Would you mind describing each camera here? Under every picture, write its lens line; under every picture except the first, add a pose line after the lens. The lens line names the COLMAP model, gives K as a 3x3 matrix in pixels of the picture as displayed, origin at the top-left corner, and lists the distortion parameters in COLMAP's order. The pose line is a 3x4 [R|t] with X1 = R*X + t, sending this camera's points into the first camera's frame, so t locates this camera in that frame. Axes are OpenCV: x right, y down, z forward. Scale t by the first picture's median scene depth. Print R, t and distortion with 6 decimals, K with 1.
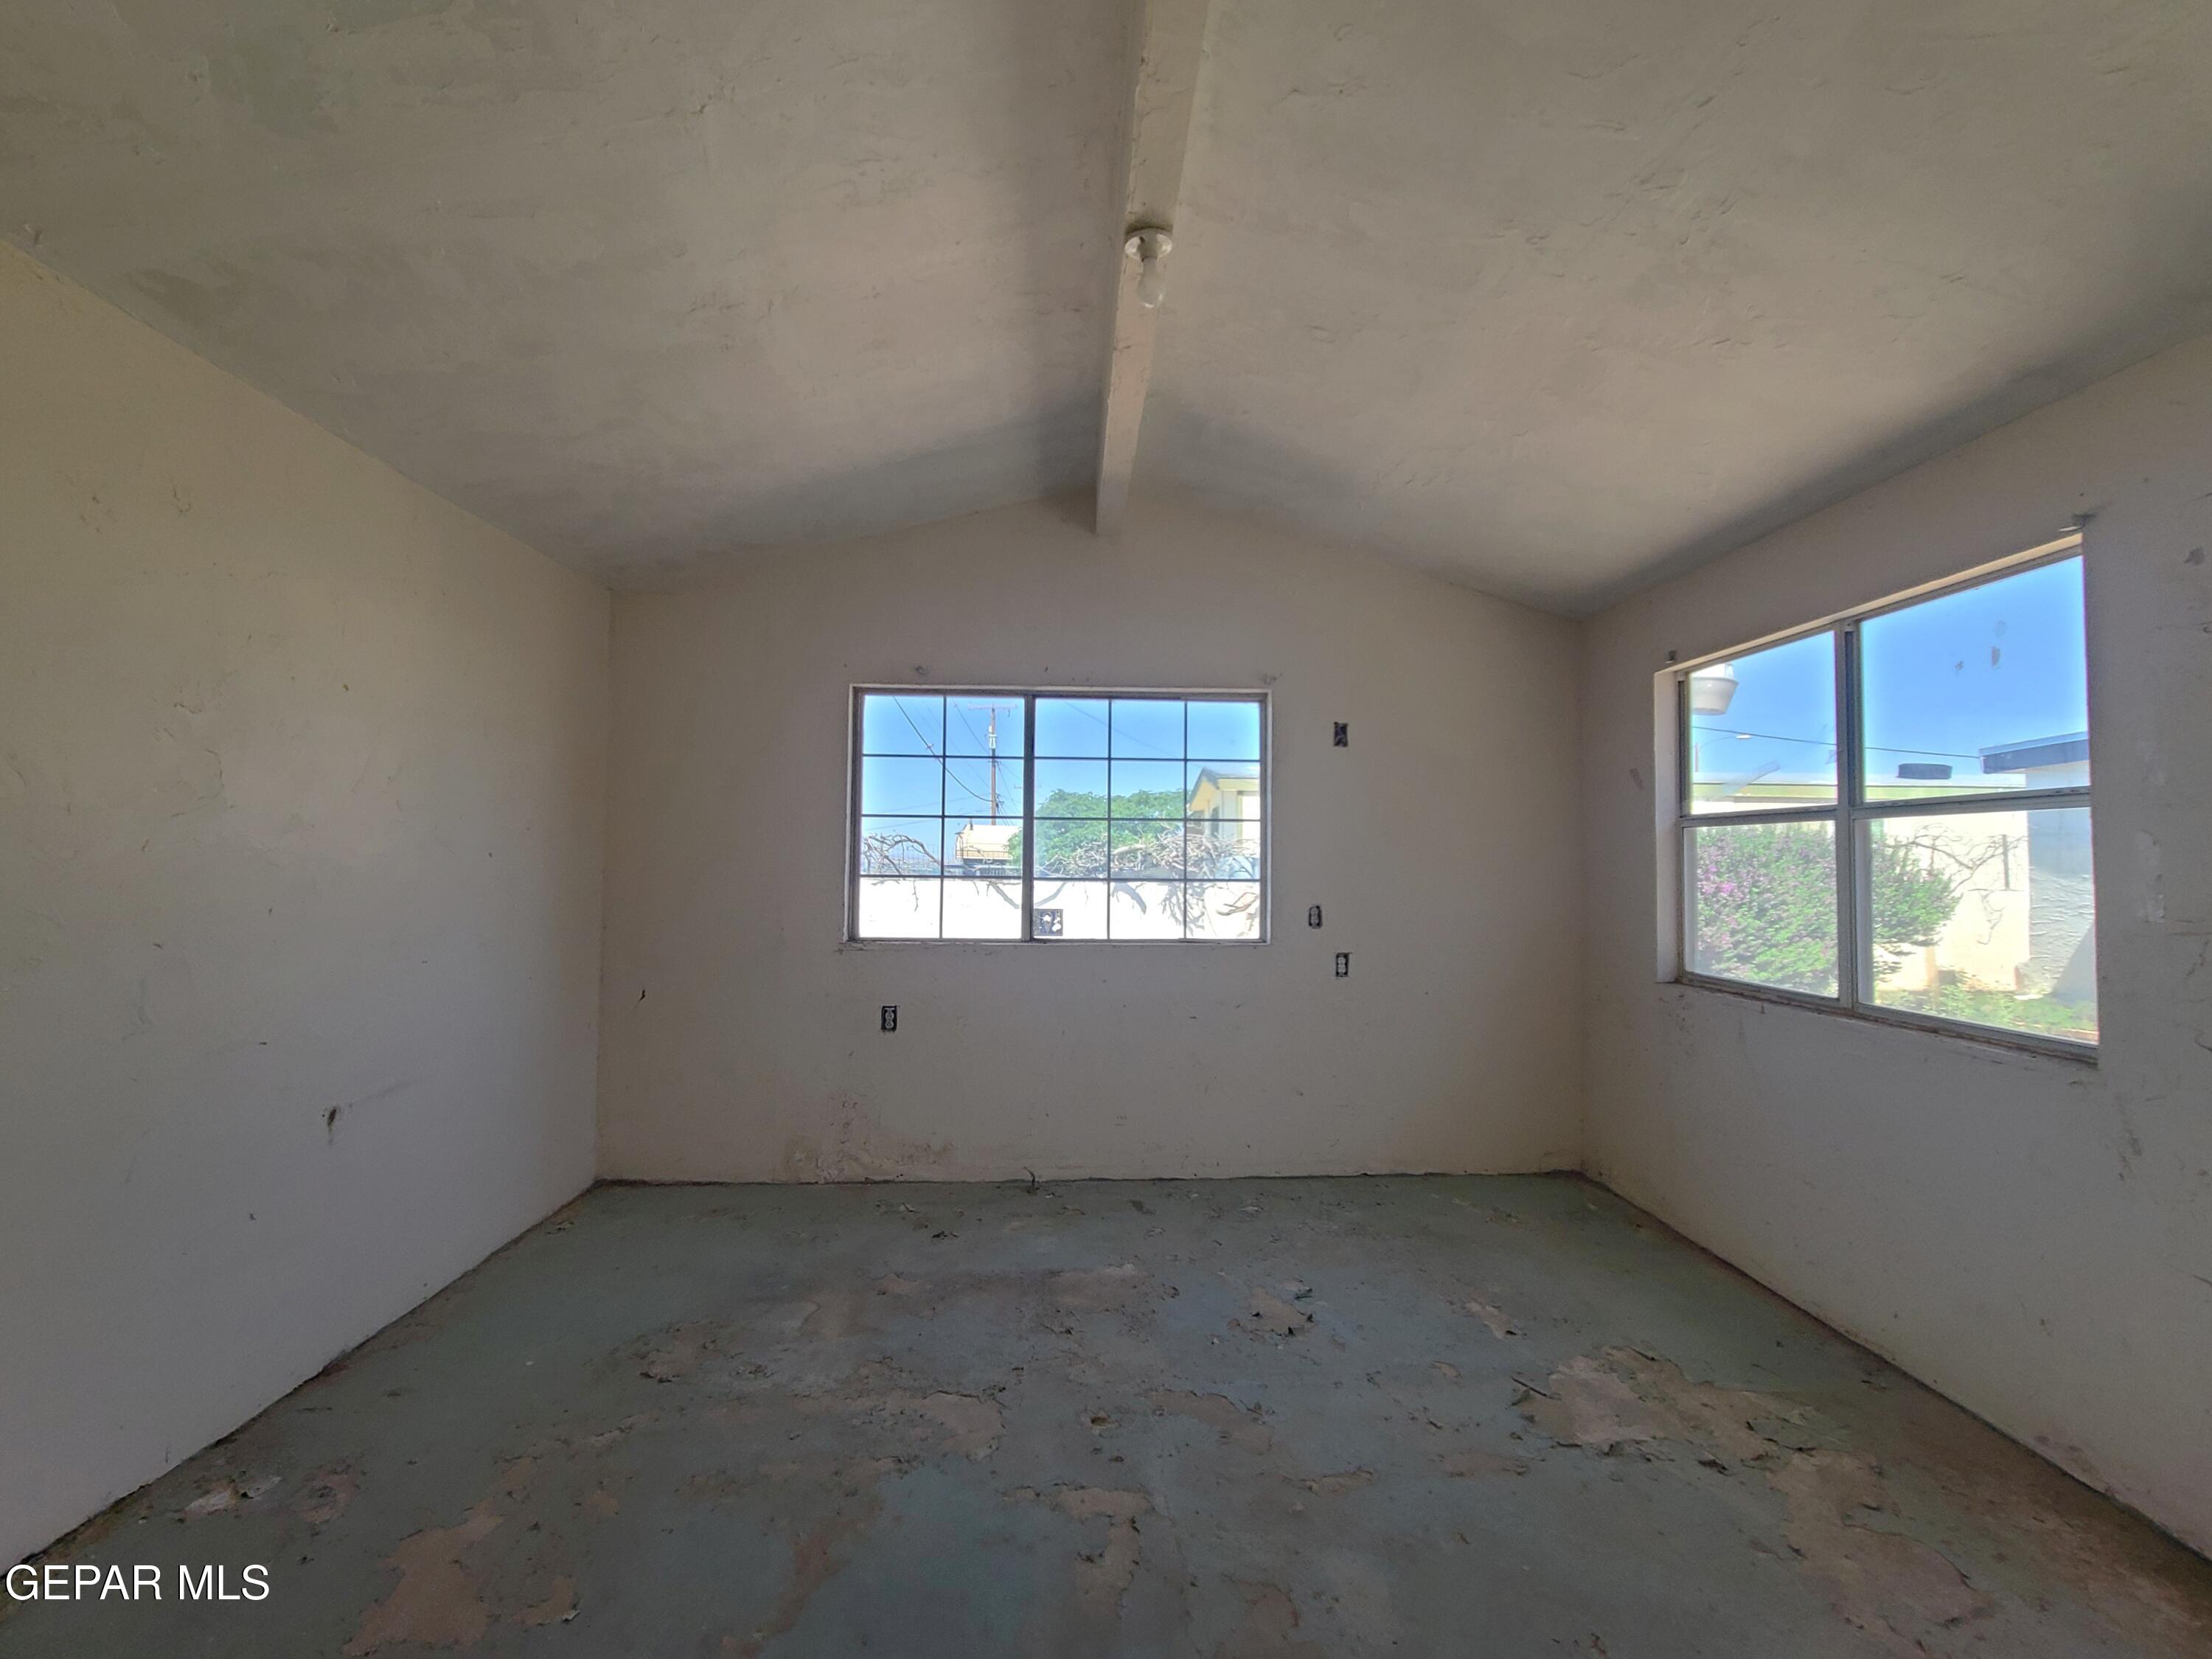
lens RADIAL K [[965.5, 0, 1106.0], [0, 965.5, 822.8], [0, 0, 1]] dist [-0.001367, -0.000726]
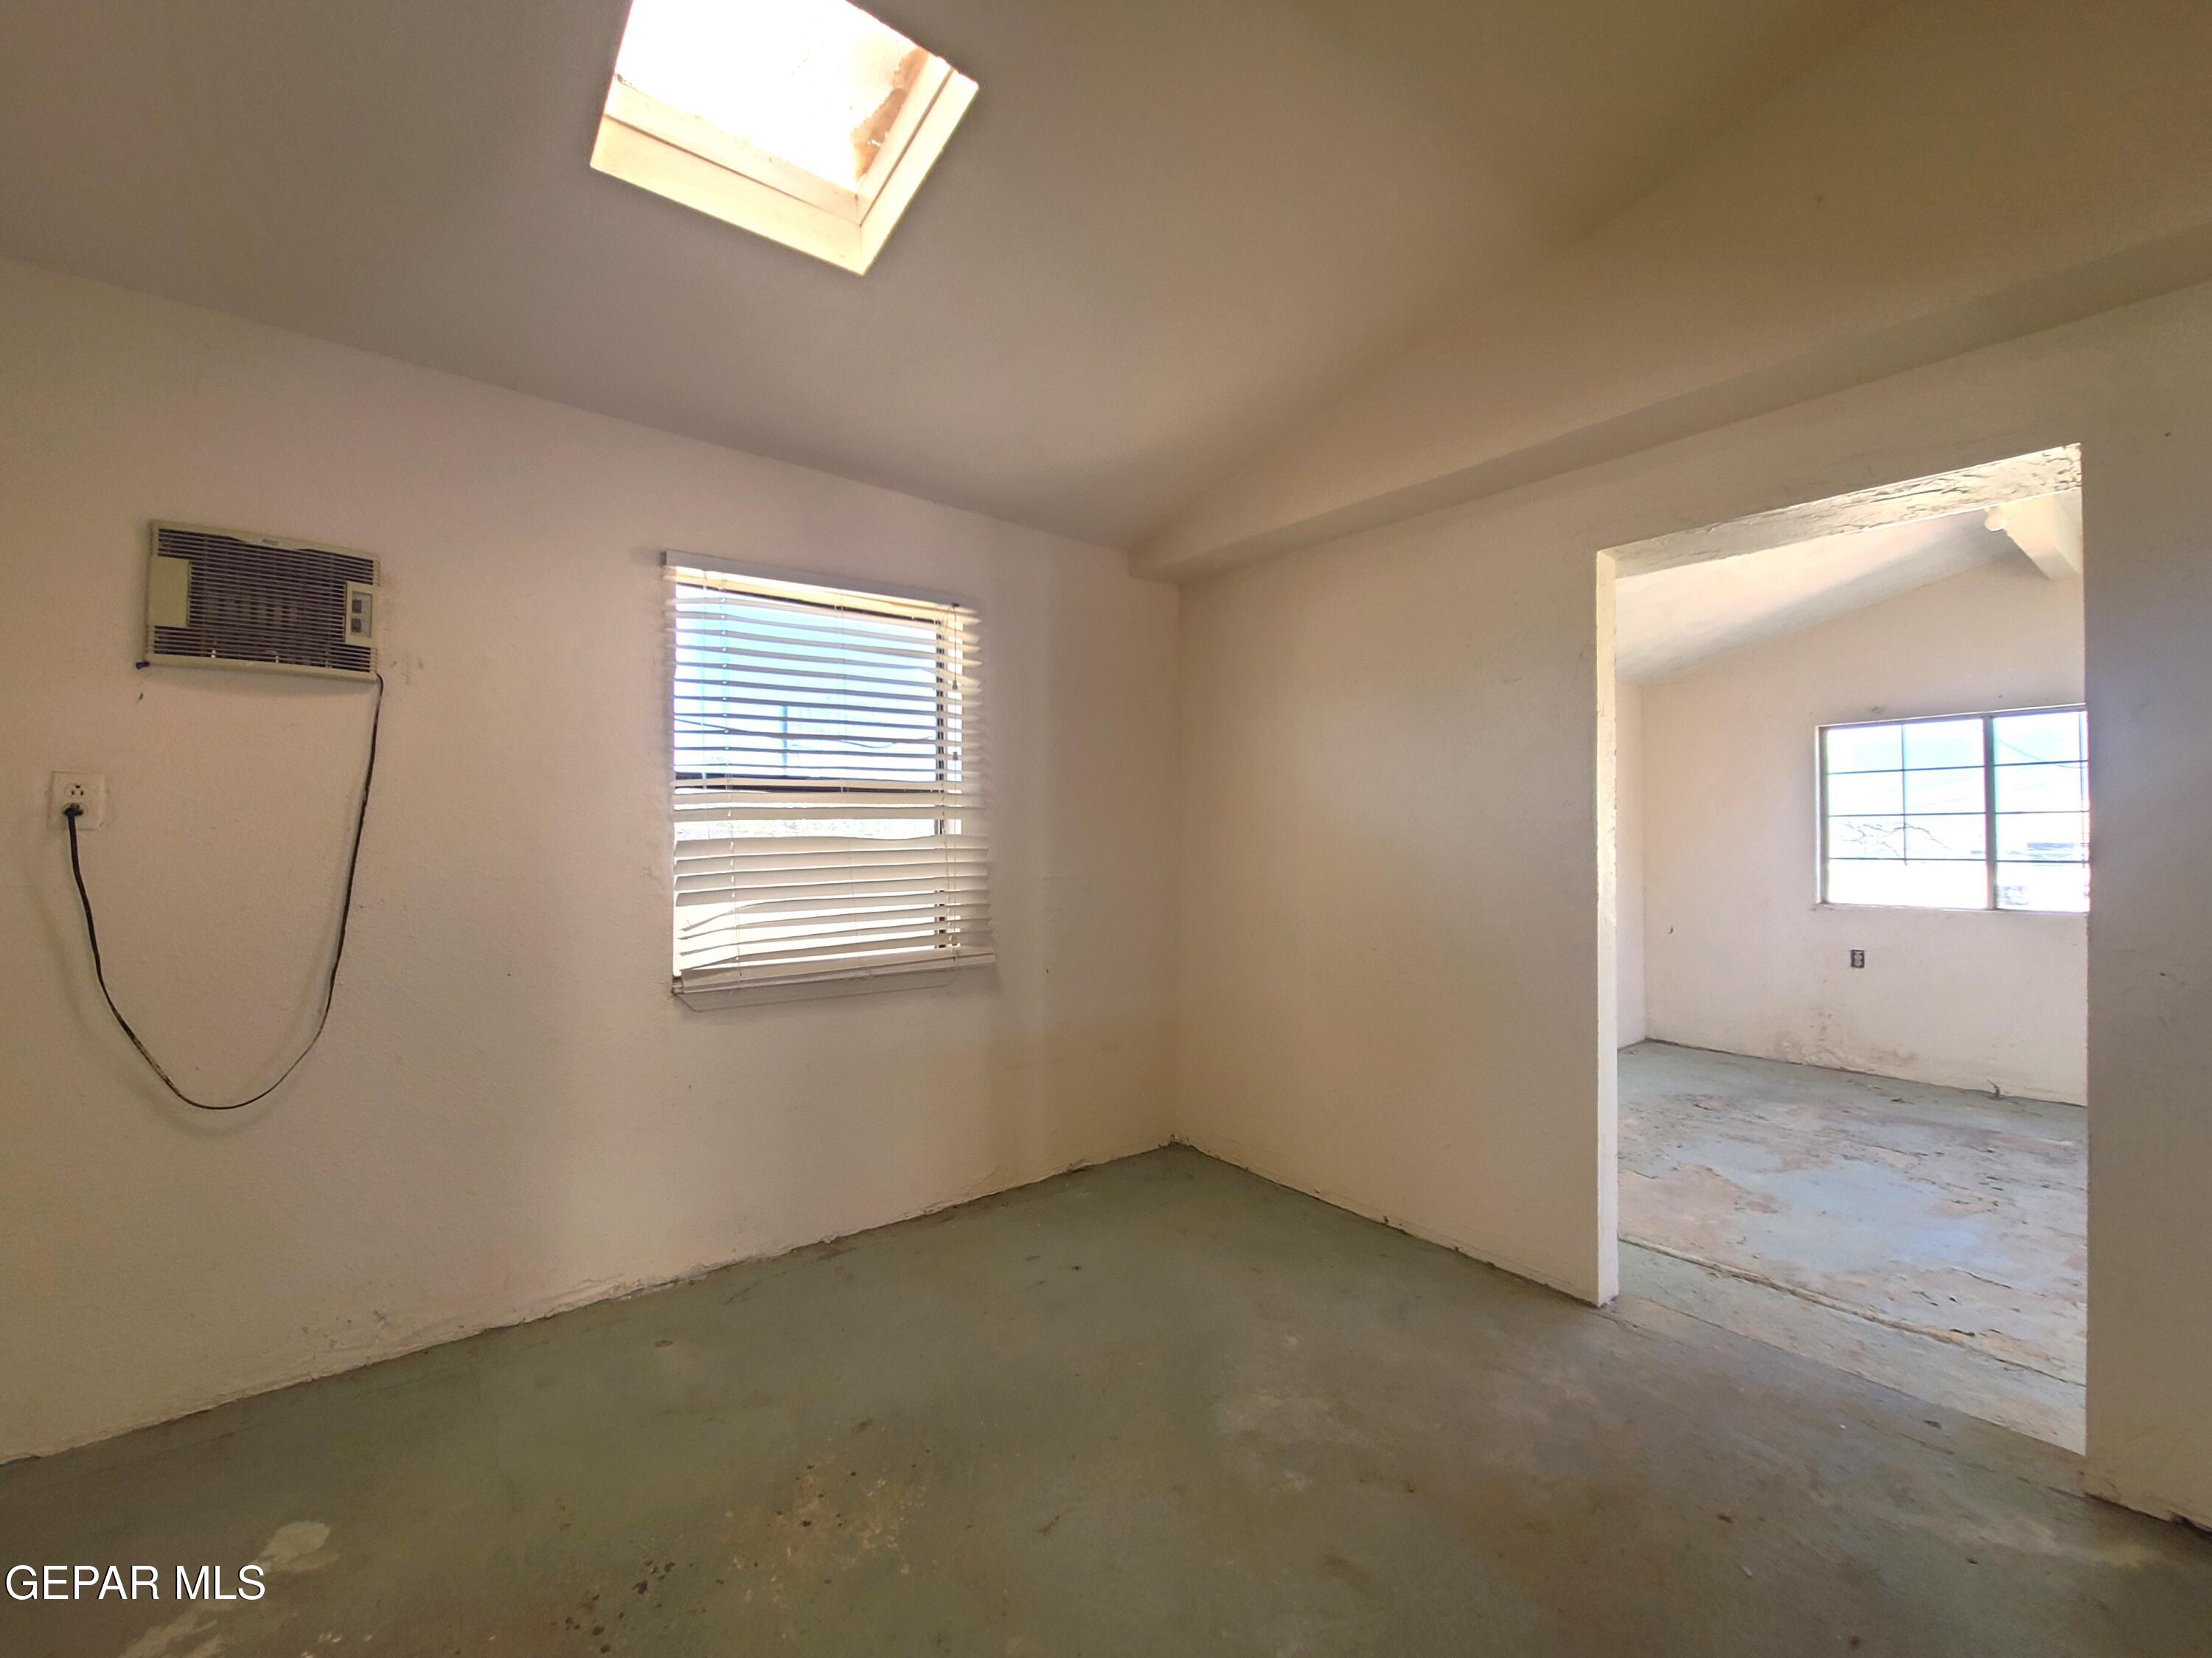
lens RADIAL K [[924.6, 0, 1106.0], [0, 924.6, 829.0], [0, 0, 1]] dist [-0.001746, -0.000903]
pose [[0.583748, -0.023337, -0.811599, 0.239244], [0.037607, 0.999291, -0.001685, -0.027601], [0.811063, -0.029538, 0.584212, -0.691280]]
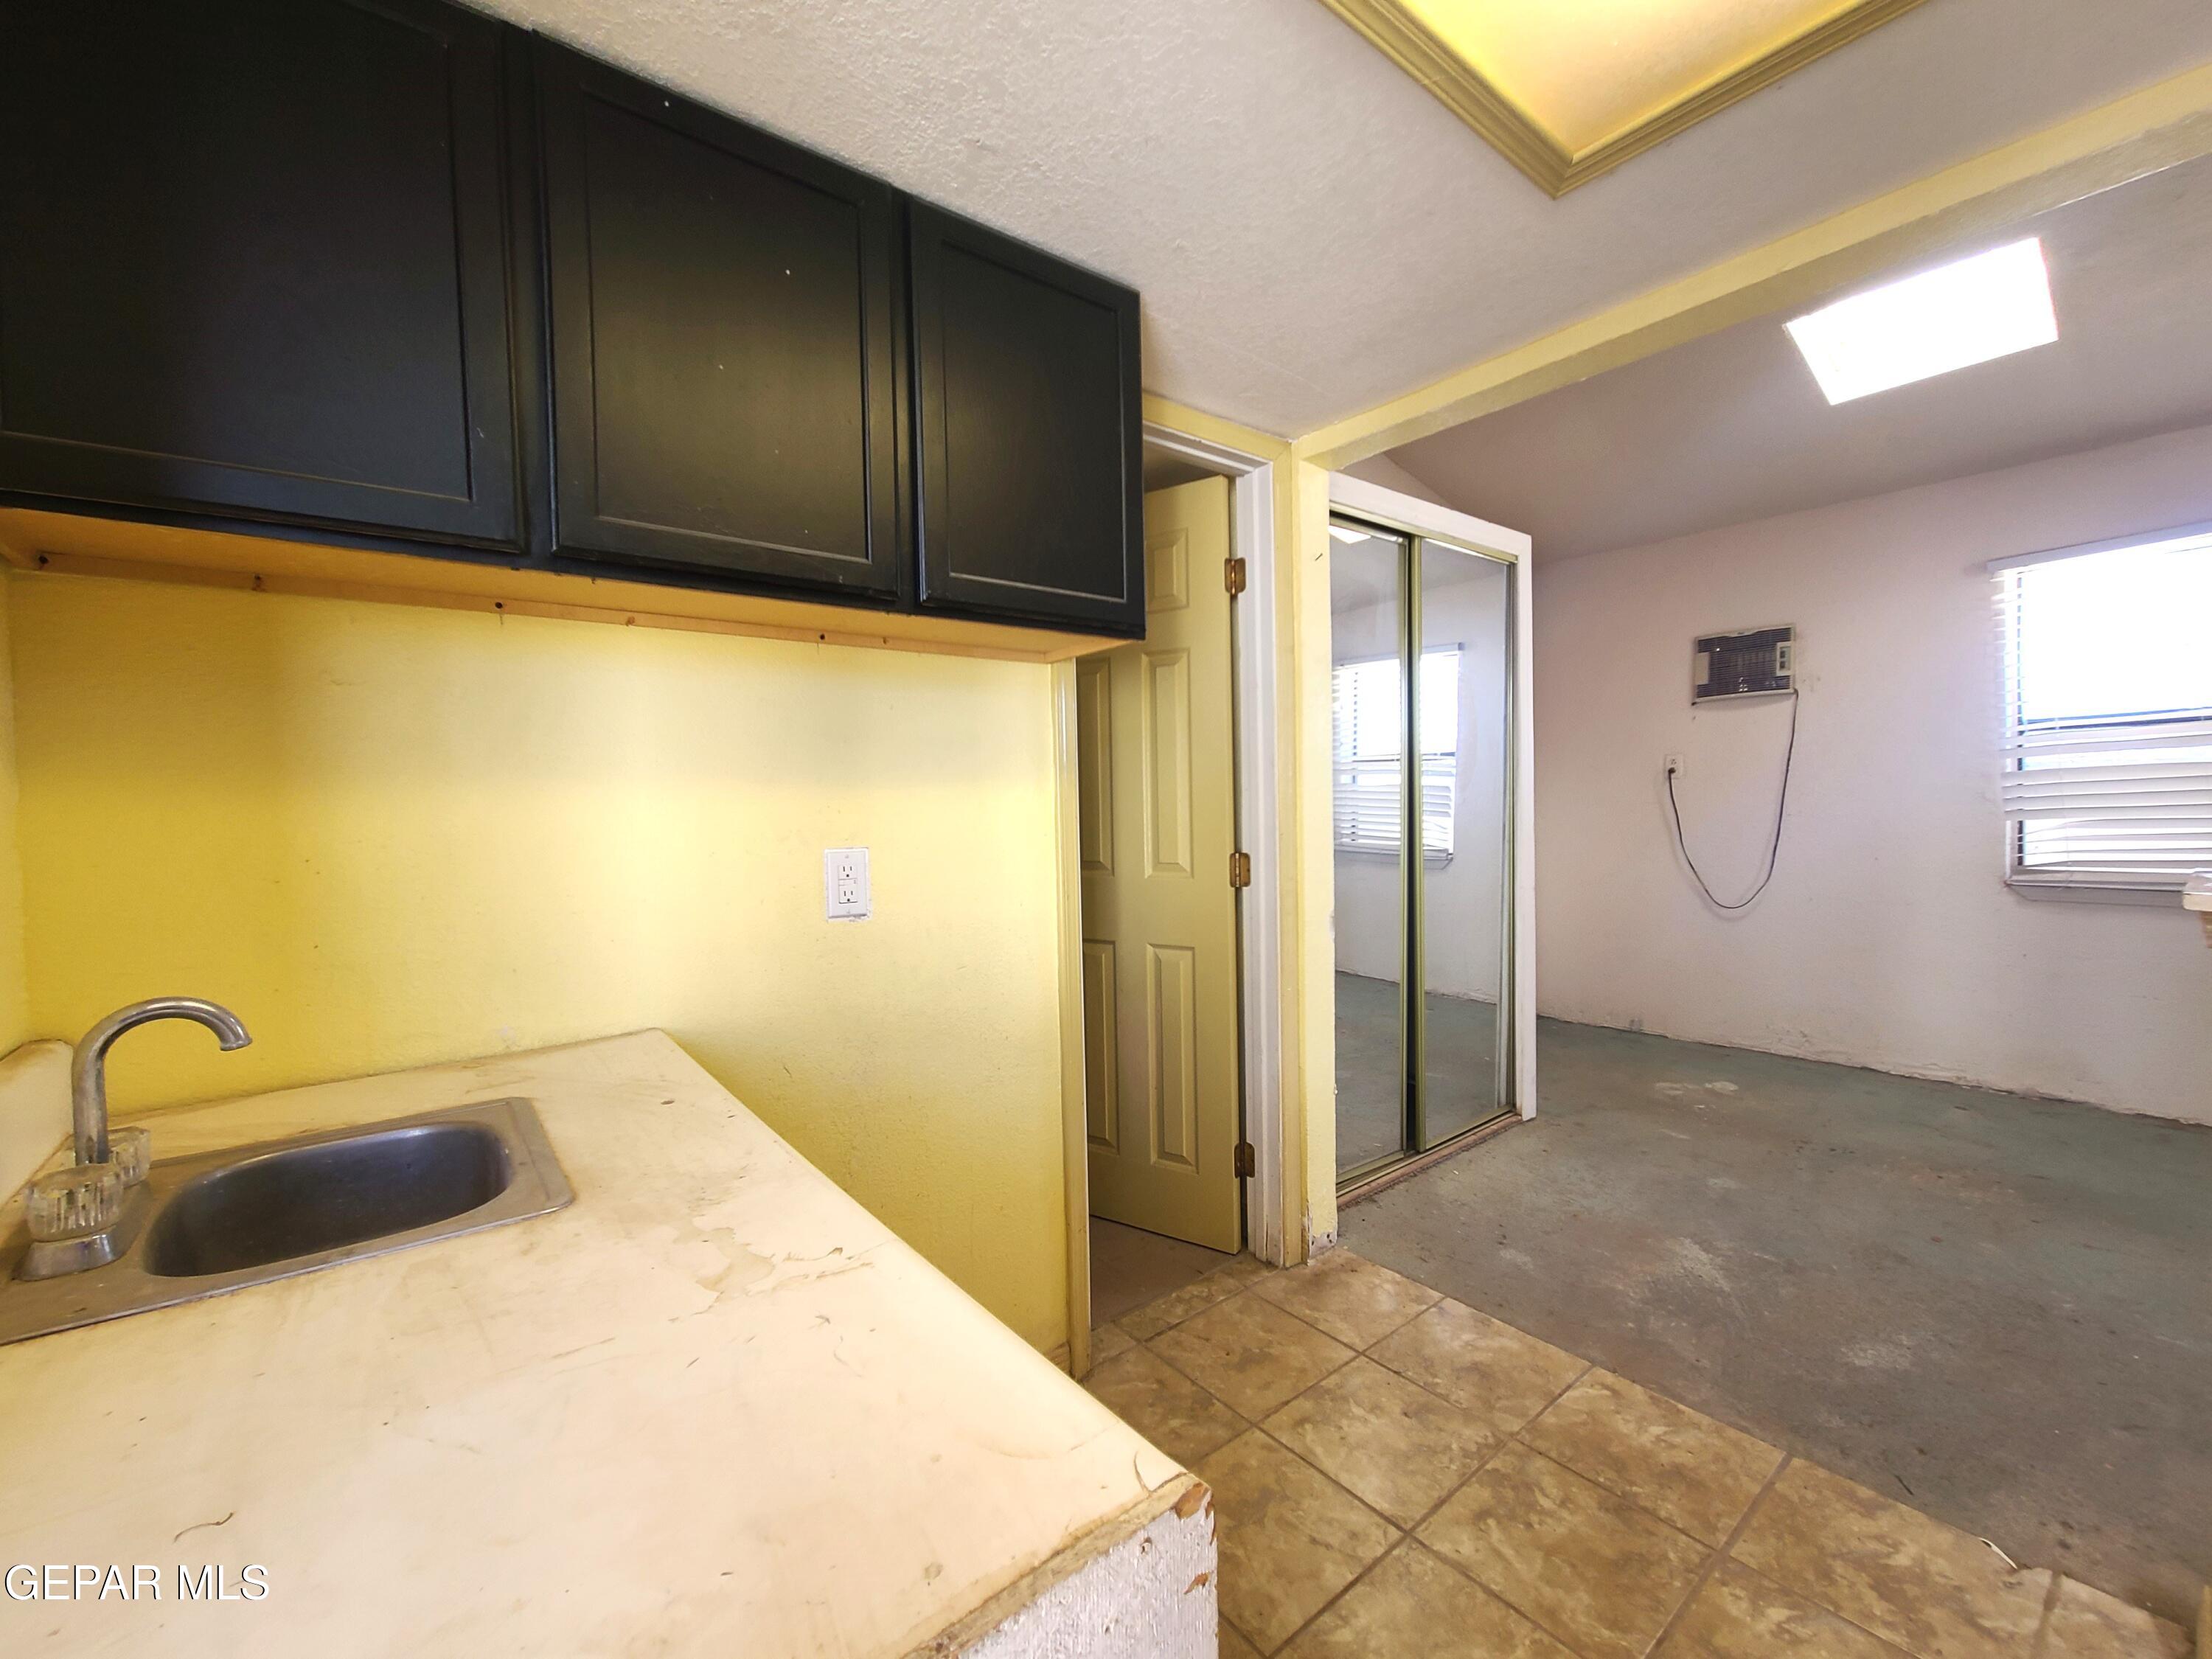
lens RADIAL K [[905.0, 0, 1106.8], [0, 905.0, 820.2], [0, 0, 1]] dist [-0.002891, -0.000538]
pose [[-0.811486, 0.022712, -0.583930, 0.712898], [0.041449, 0.998965, -0.018747, -0.006560], [0.582900, -0.039416, -0.811587, -0.375817]]
